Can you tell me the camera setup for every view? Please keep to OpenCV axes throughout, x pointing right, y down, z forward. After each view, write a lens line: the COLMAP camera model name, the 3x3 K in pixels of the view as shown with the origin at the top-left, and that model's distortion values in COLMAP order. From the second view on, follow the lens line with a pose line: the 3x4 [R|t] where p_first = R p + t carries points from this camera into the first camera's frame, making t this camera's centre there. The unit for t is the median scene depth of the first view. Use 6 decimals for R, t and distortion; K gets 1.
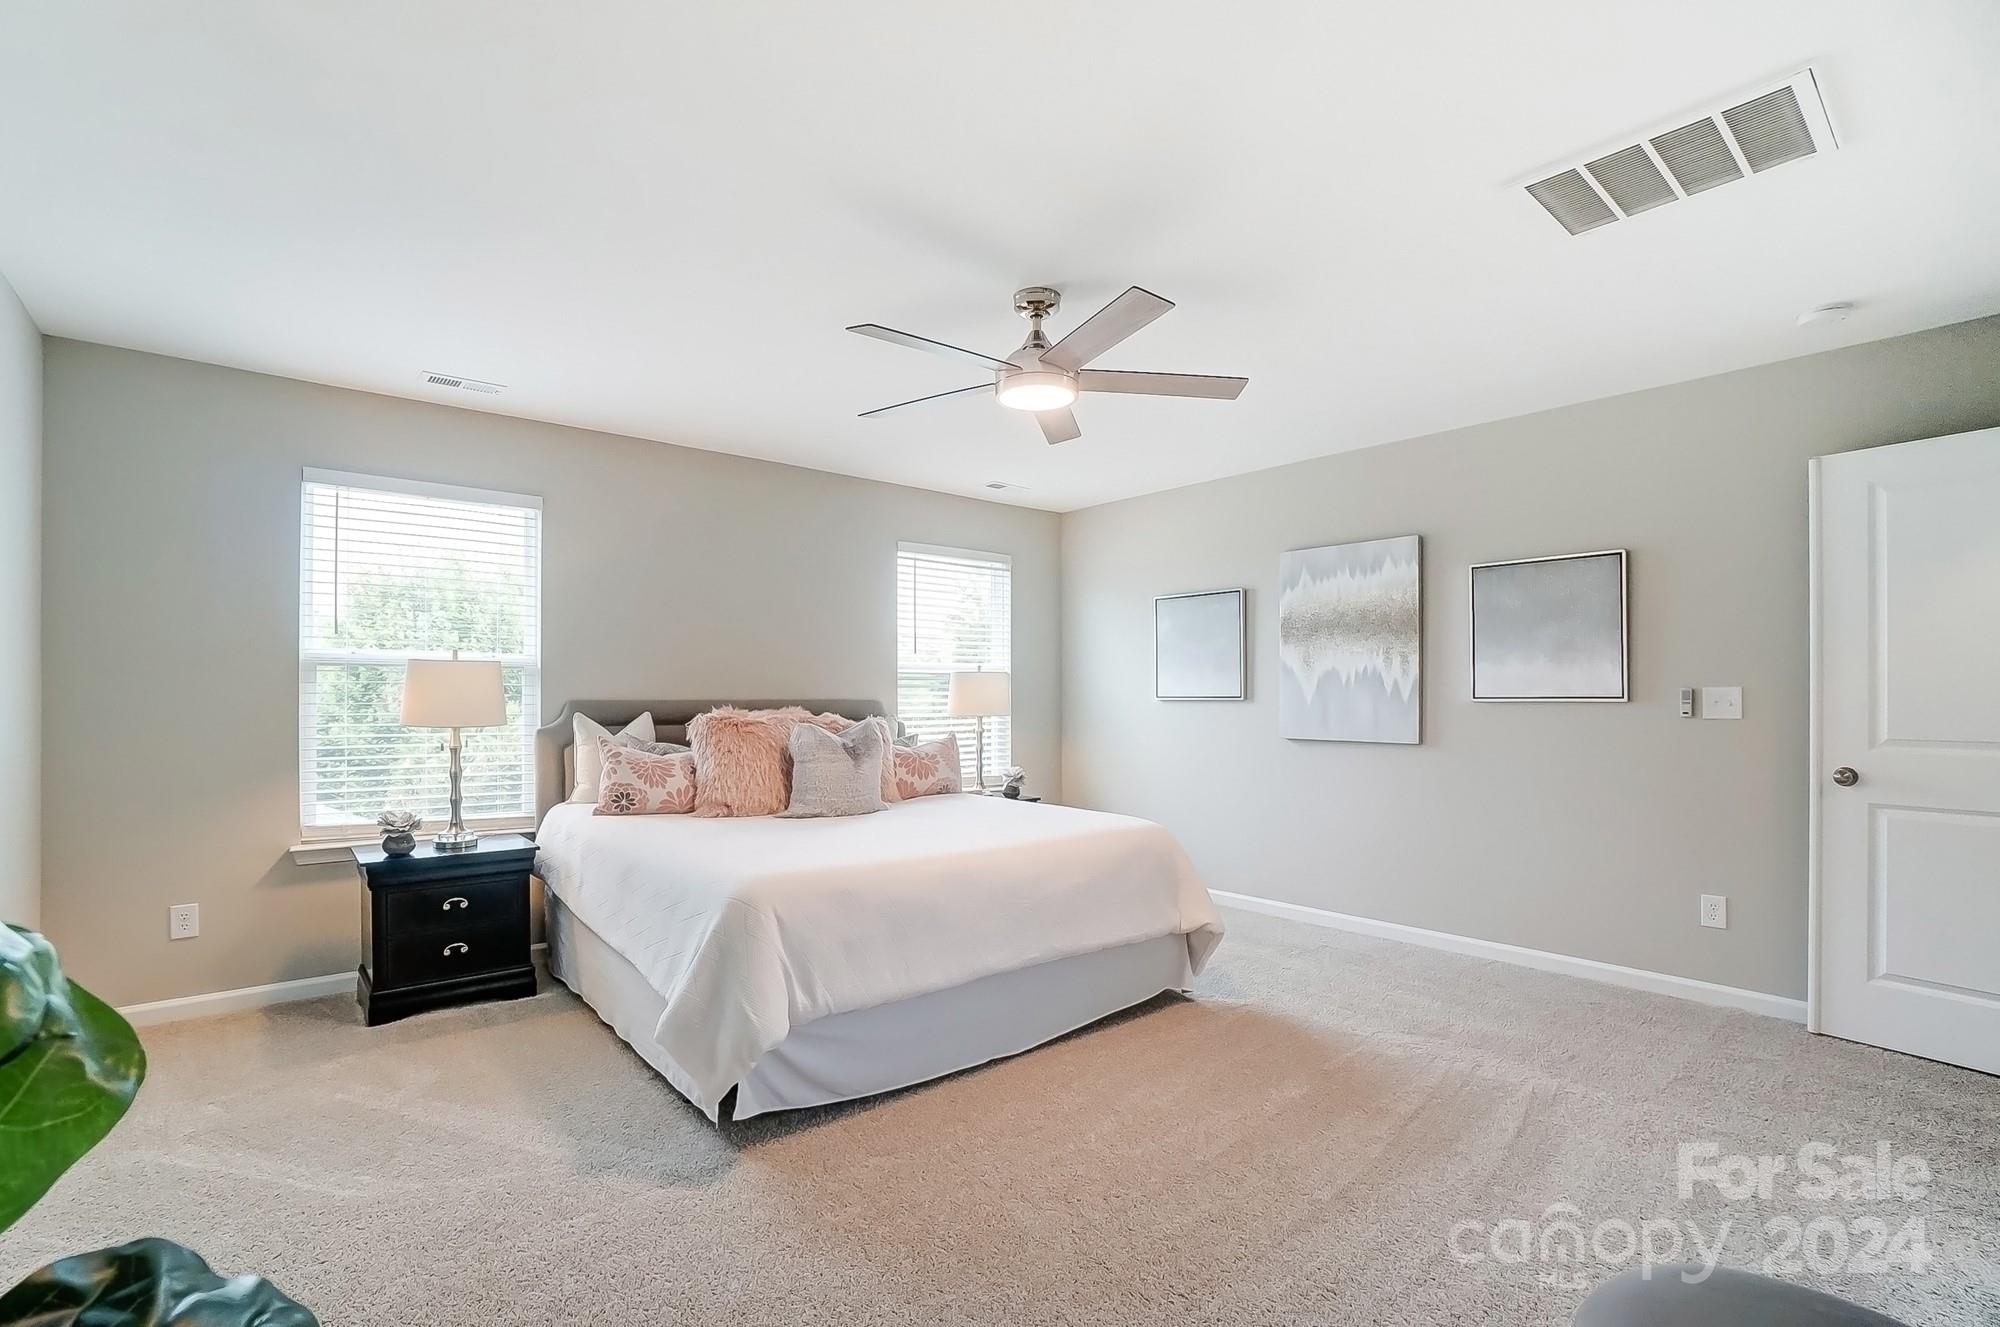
lens RADIAL K [[897.3, 0, 974.8], [0, 897.3, 698.9], [0, 0, 1]] dist [0.000425, -0.000172]
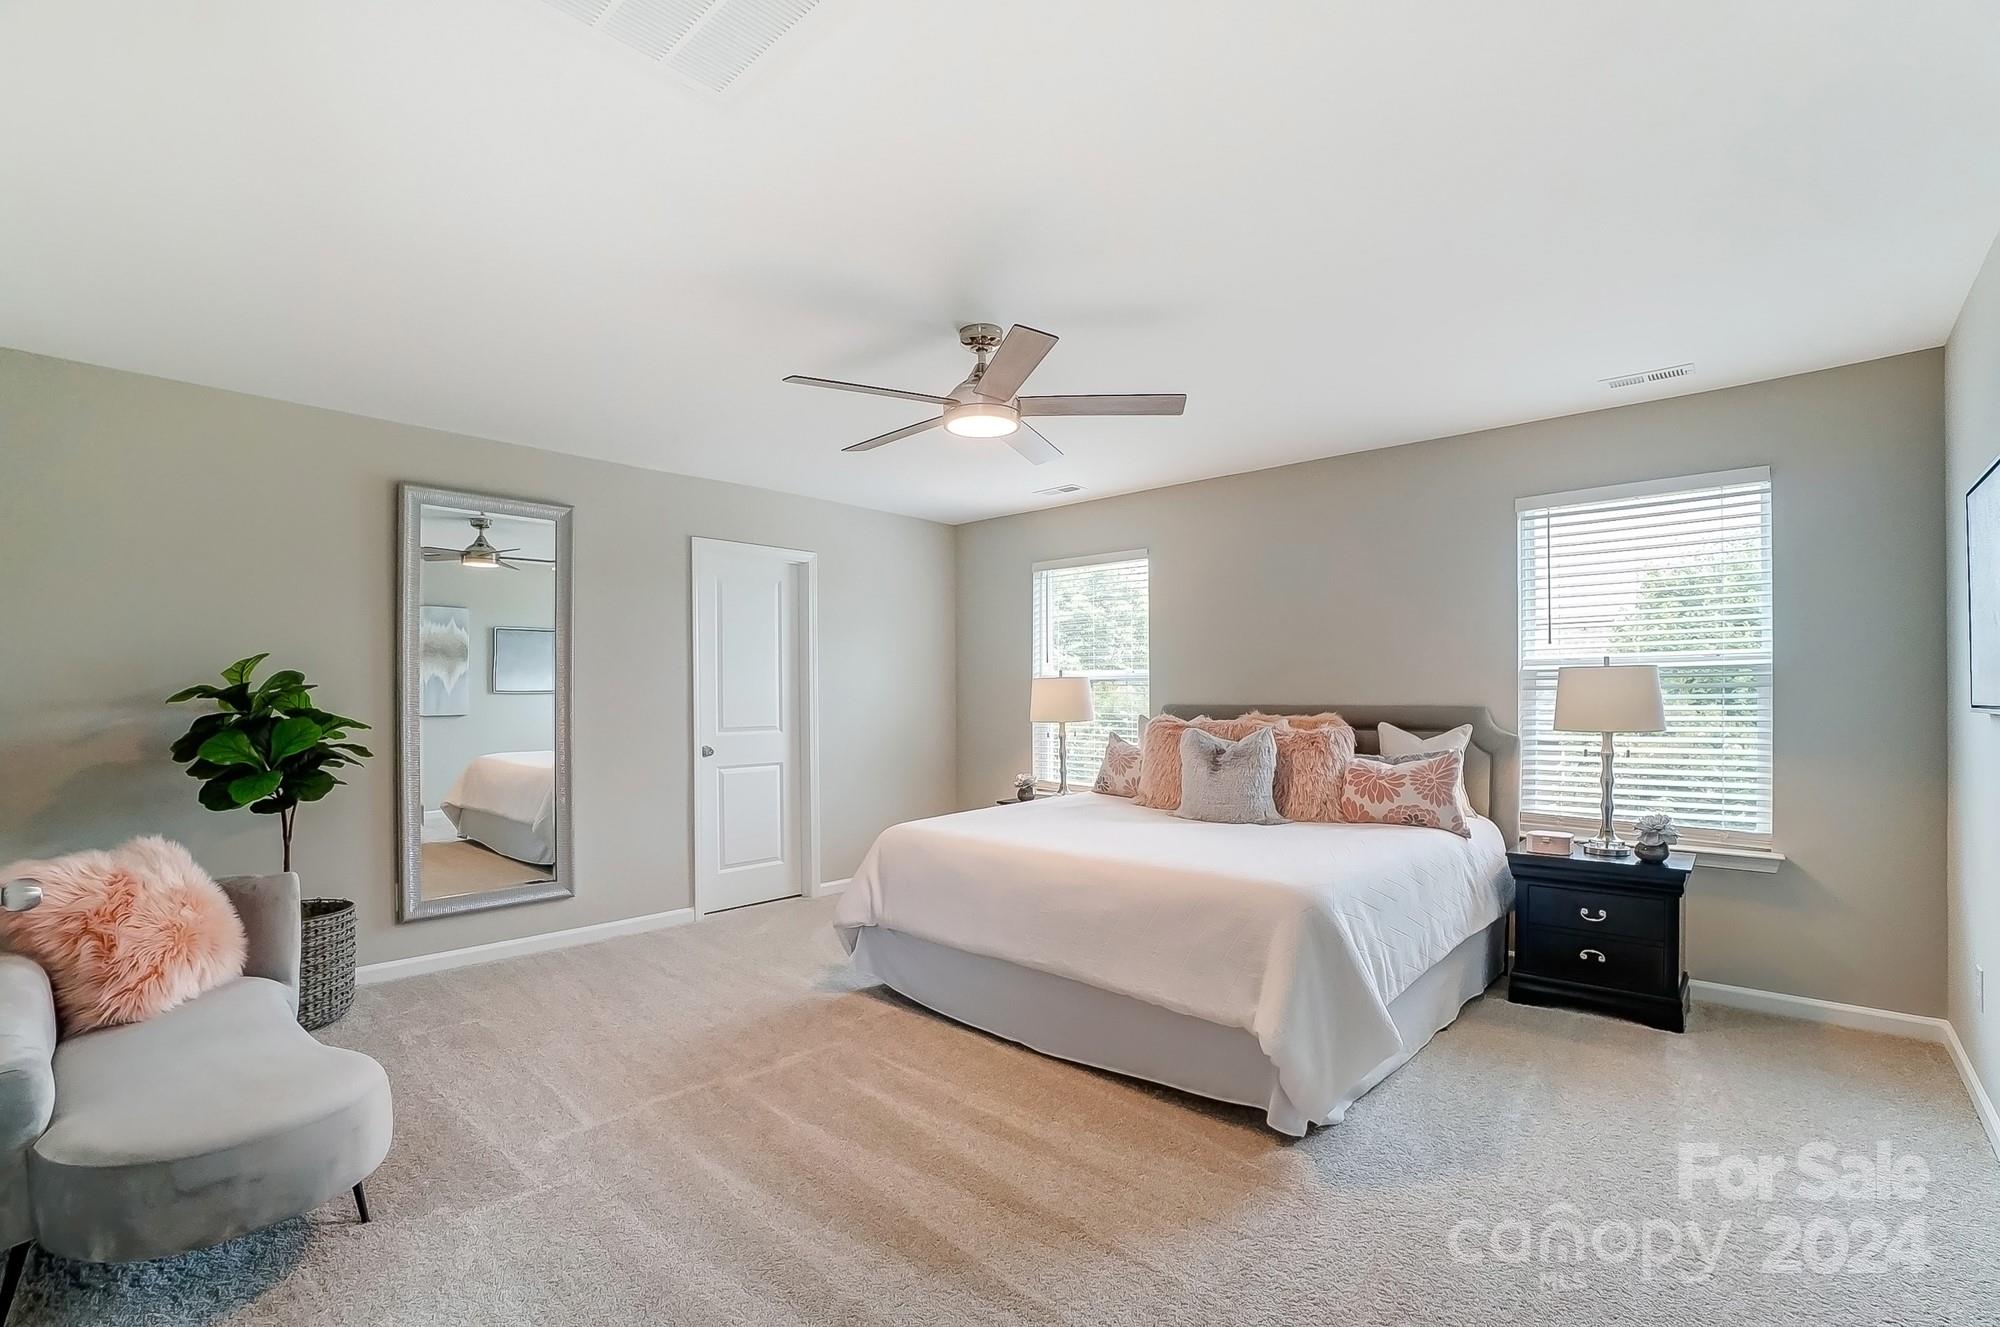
lens RADIAL K [[898.1, 0, 1015.5], [0, 898.1, 692.5], [0, 0, 1]] dist [-0.050766, 0.013182]
pose [[0.155974, -0.007586, -0.987732, 0.271992], [-0.004101, 0.999957, -0.008328, -0.001451], [0.987753, 0.005349, 0.155936, 0.210709]]
